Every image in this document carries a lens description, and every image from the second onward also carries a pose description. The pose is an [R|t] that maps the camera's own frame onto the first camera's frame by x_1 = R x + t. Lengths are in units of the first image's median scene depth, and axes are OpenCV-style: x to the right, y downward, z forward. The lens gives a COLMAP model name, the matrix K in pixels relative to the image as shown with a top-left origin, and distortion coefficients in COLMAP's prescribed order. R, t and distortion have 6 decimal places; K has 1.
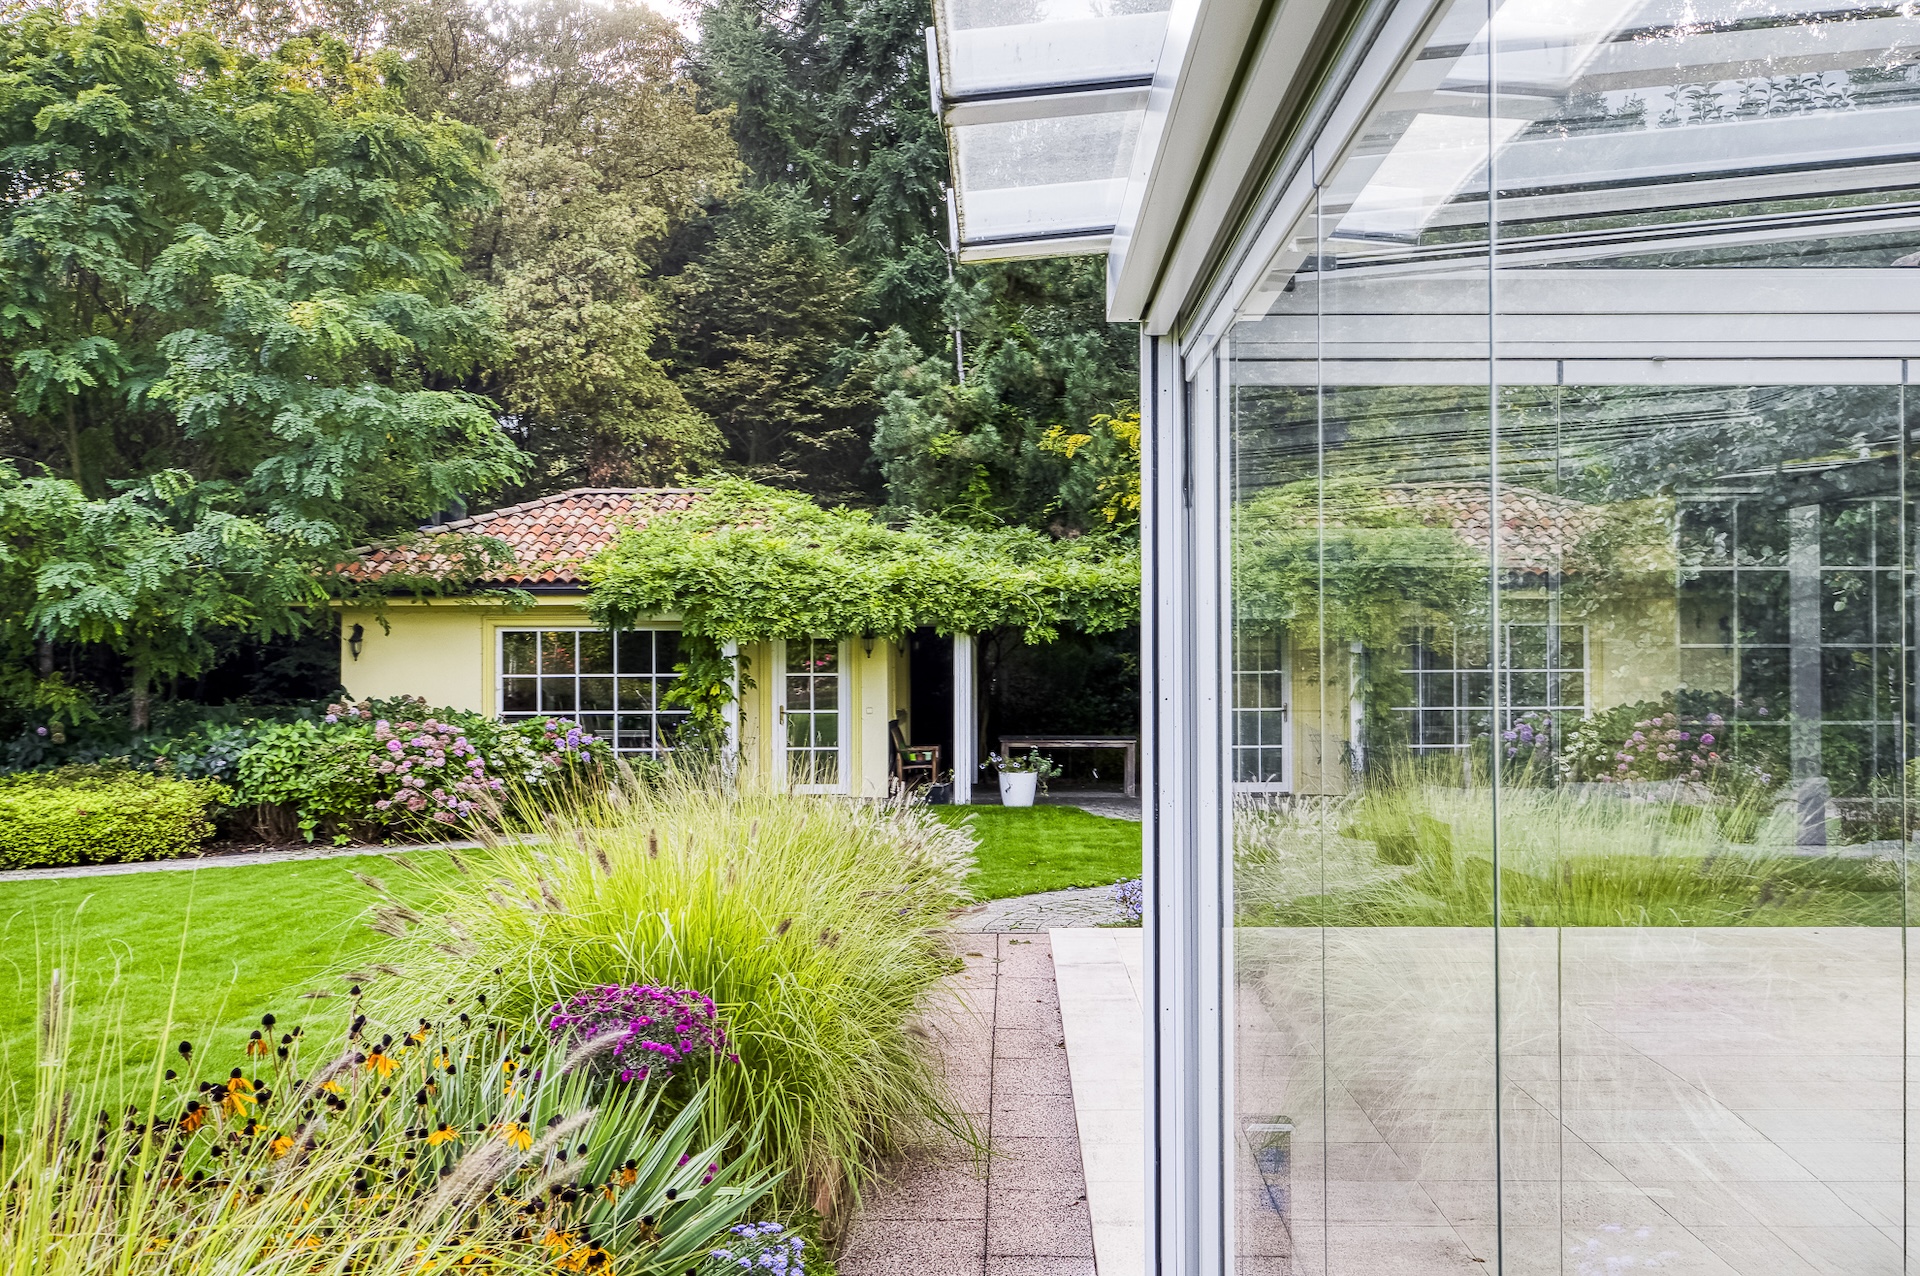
lens RADIAL K [[1694.5, 0, 960.0], [0, 1694.5, 638.0], [0, 0, 1]] dist [-0.000133, 0.002136]
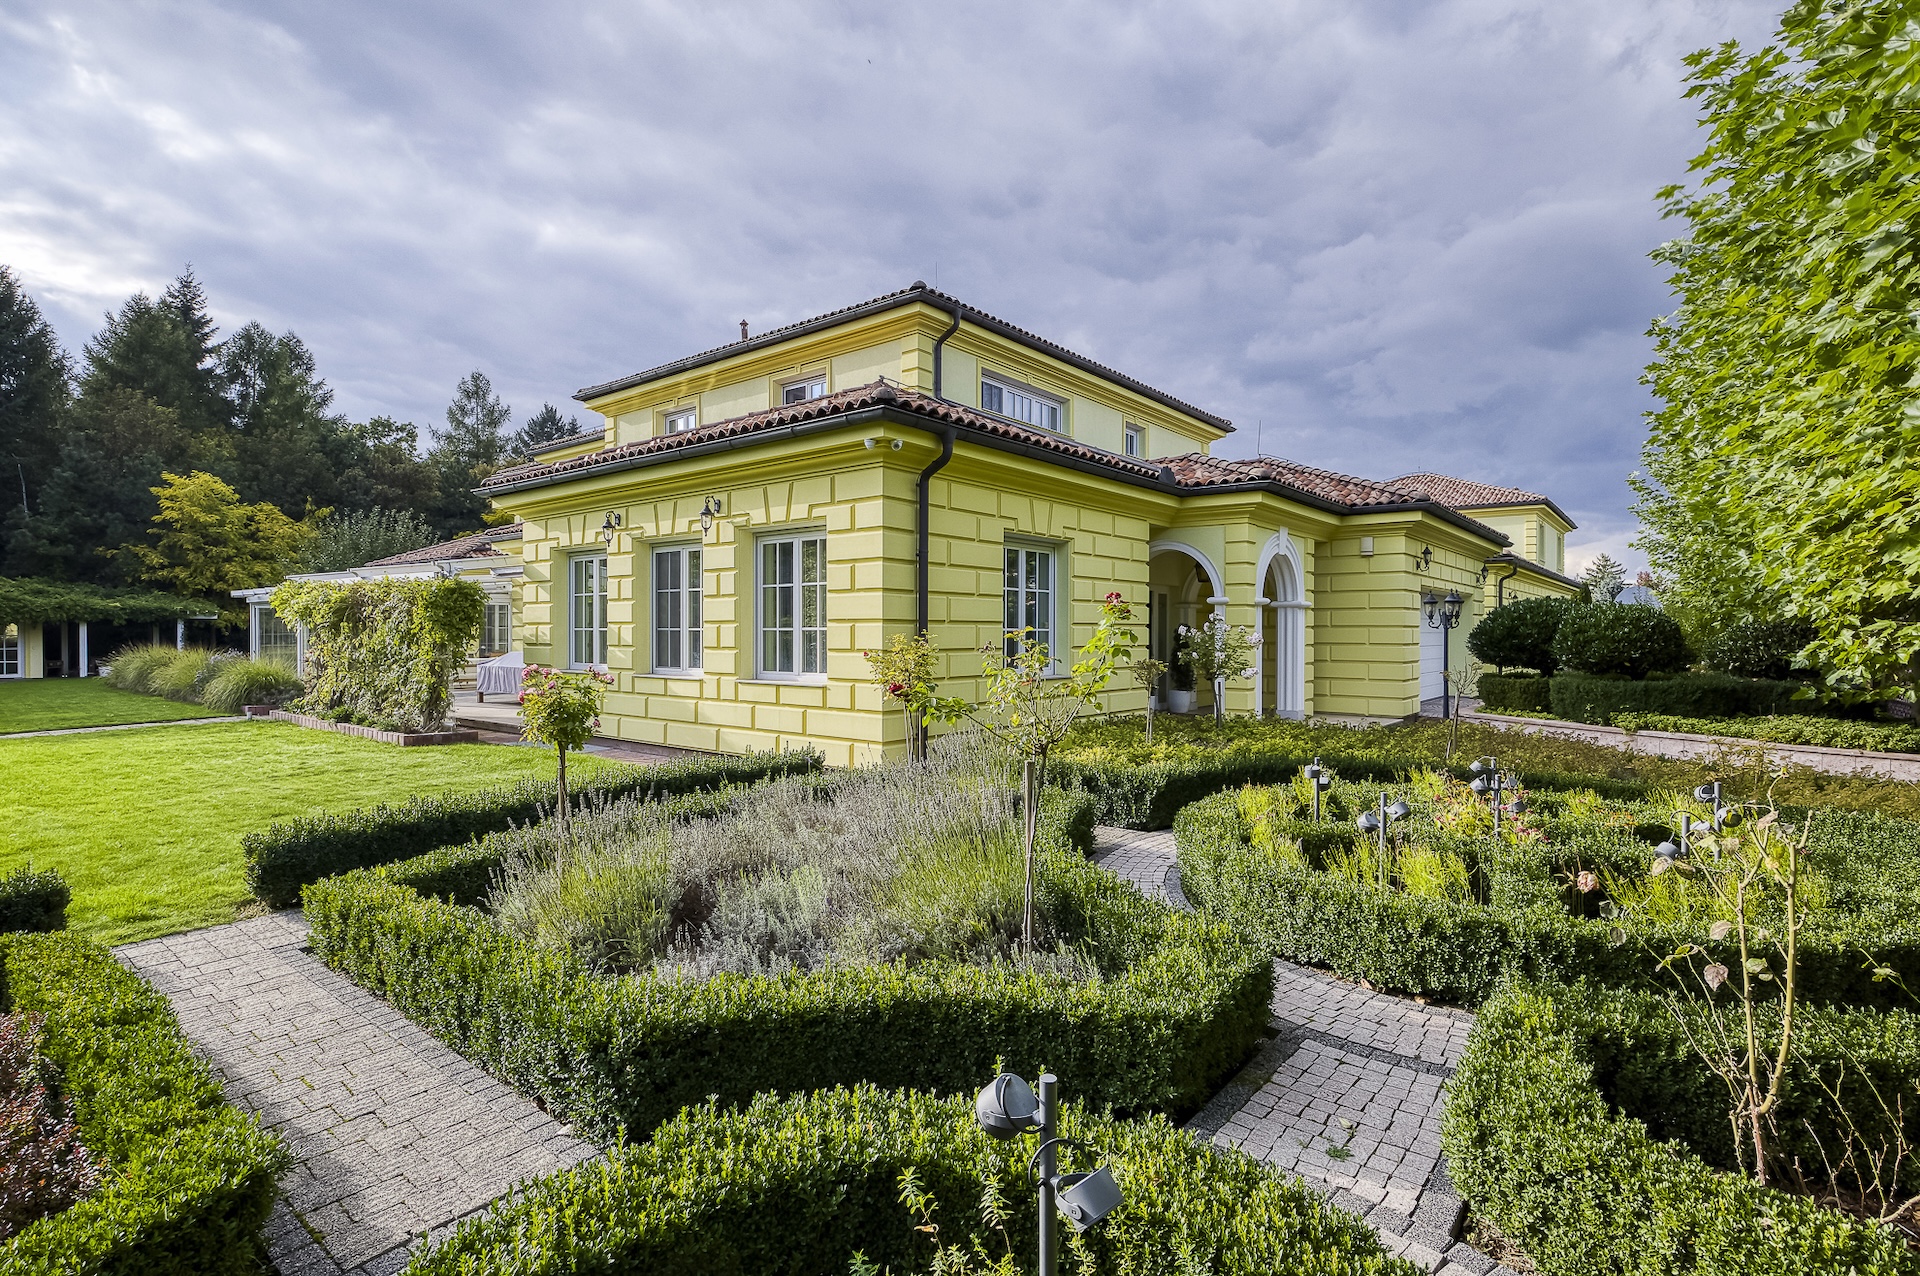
lens RADIAL K [[922.0, 0, 960.0], [0, 922.0, 638.0], [0, 0, 1]] dist [-0.001083, -0.000441]
pose [[0.611480, -0.002089, 0.791257, -0.353746], [-0.013170, 0.999831, 0.012817, -0.015600], [-0.791151, -0.018258, 0.611349, -1.324015]]
